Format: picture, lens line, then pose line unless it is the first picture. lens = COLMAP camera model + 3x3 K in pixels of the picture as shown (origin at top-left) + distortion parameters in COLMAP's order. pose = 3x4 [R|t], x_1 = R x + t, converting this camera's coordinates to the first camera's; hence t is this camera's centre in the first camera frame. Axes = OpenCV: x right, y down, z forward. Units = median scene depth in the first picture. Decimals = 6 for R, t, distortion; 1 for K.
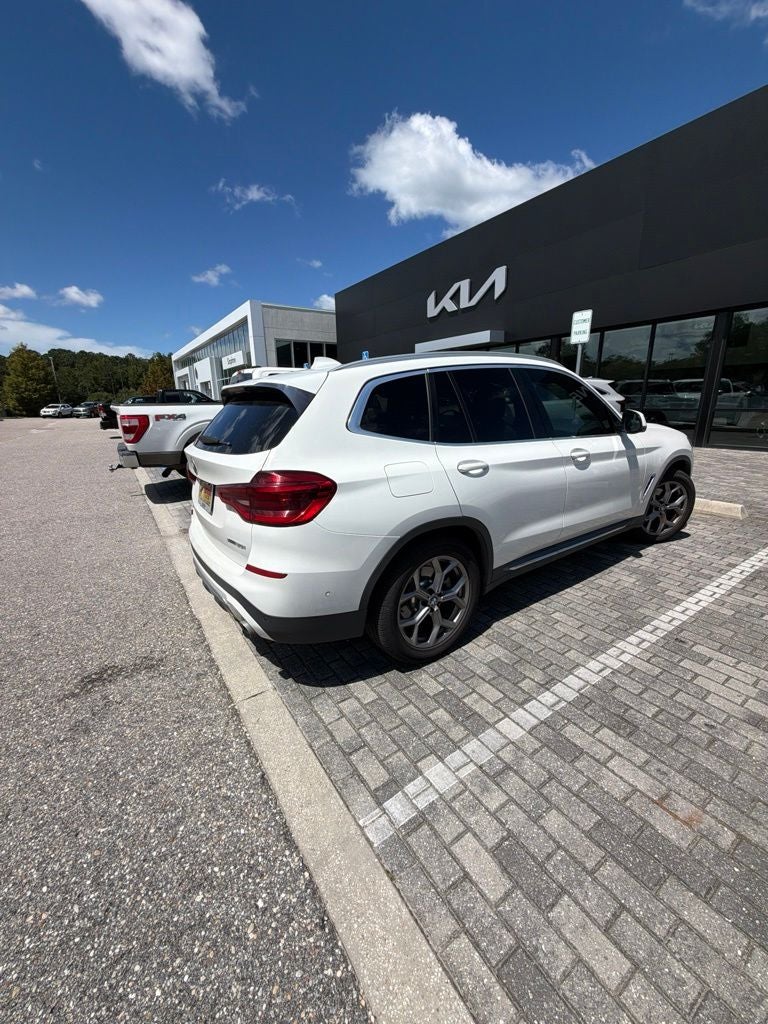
lens RADIAL K [[407.2, 0, 383.3], [0, 407.2, 512.8], [0, 0, 1]] dist [0.000096, -0.000339]
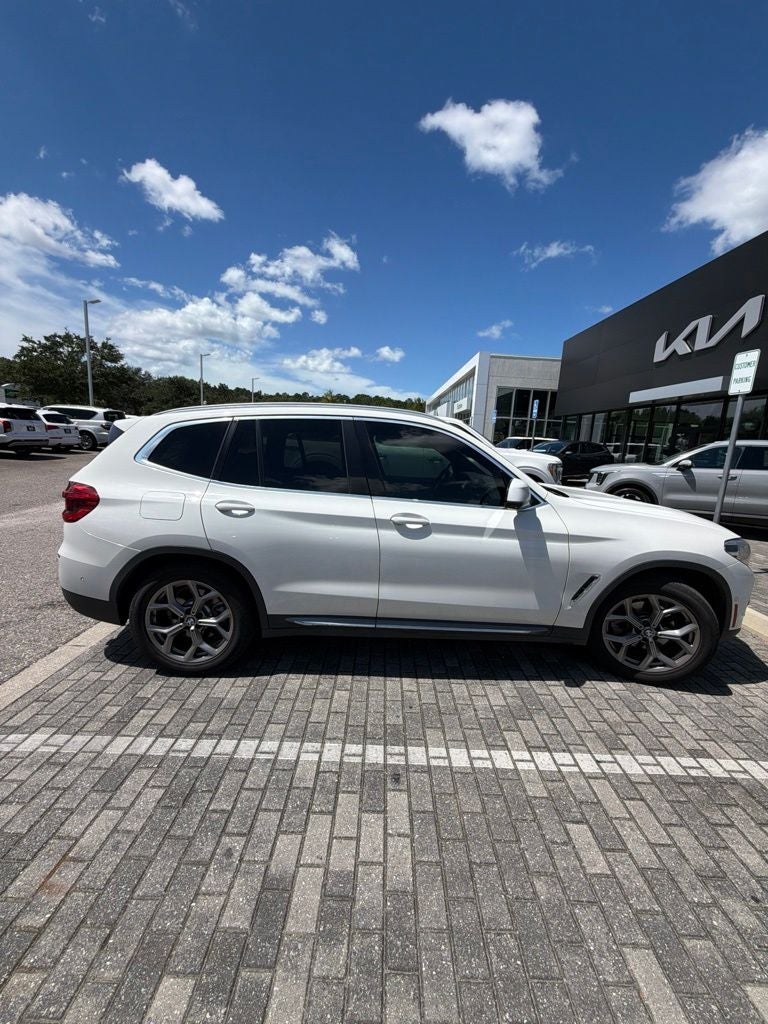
lens RADIAL K [[407.9, 0, 384.0], [0, 407.9, 512.0], [0, 0, 1]] dist [0.000569, 0.000246]
pose [[0.829791, 0.163025, -0.533732, 1.019376], [-0.217622, 0.975194, -0.040470, -0.130414], [0.513894, 0.149734, 0.844685, 0.269747]]
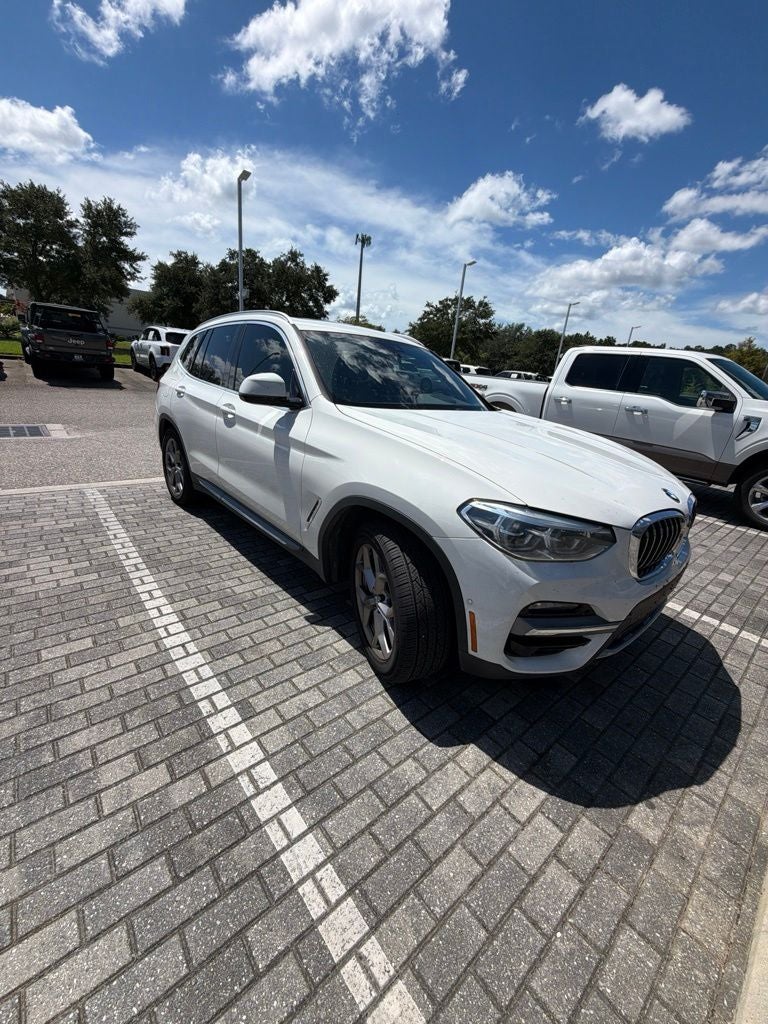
lens RADIAL K [[403.9, 0, 383.9], [0, 403.9, 518.6], [0, 0, 1]] dist [0.000547, 0.000663]
pose [[0.124251, 0.378049, -0.917410, 1.724902], [-0.357592, 0.879507, 0.313999, -0.401485], [0.925575, 0.289043, 0.244467, 1.347409]]
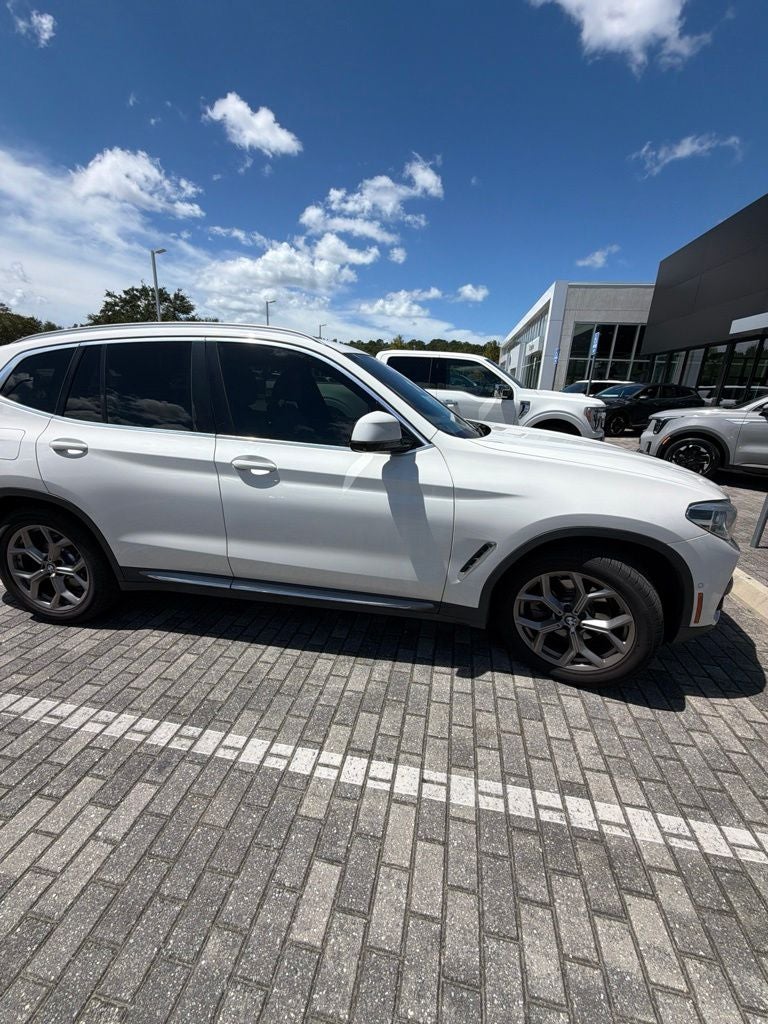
lens RADIAL K [[406.6, 0, 383.1], [0, 406.6, 514.4], [0, 0, 1]] dist [0.000984, 0.000451]
pose [[0.718125, 0.259542, -0.645705, 1.273493], [-0.239368, 0.963359, 0.121008, -0.228074], [0.653452, 0.067662, 0.753938, 0.705805]]
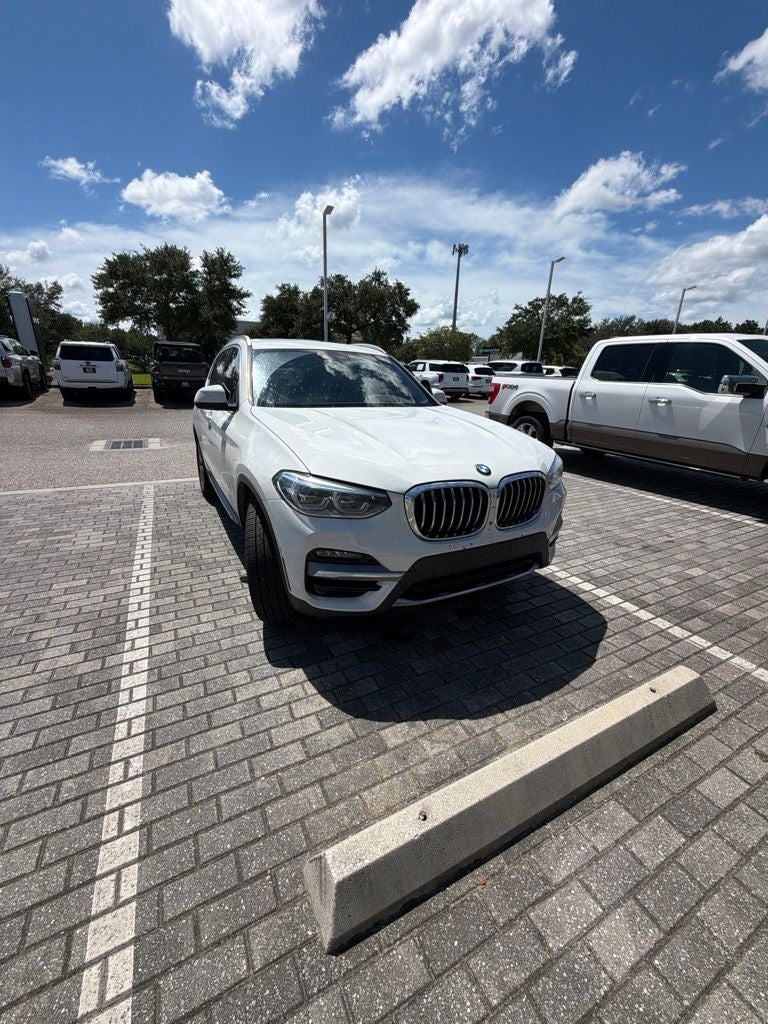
lens RADIAL K [[399.9, 0, 384.2], [0, 399.9, 523.7], [0, 0, 1]] dist [0.000273, 0.000306]
pose [[-0.099000, 0.370260, -0.923638, 1.907177], [-0.291313, 0.876748, 0.382687, -0.545921], [0.951491, 0.306954, 0.021064, 1.802687]]
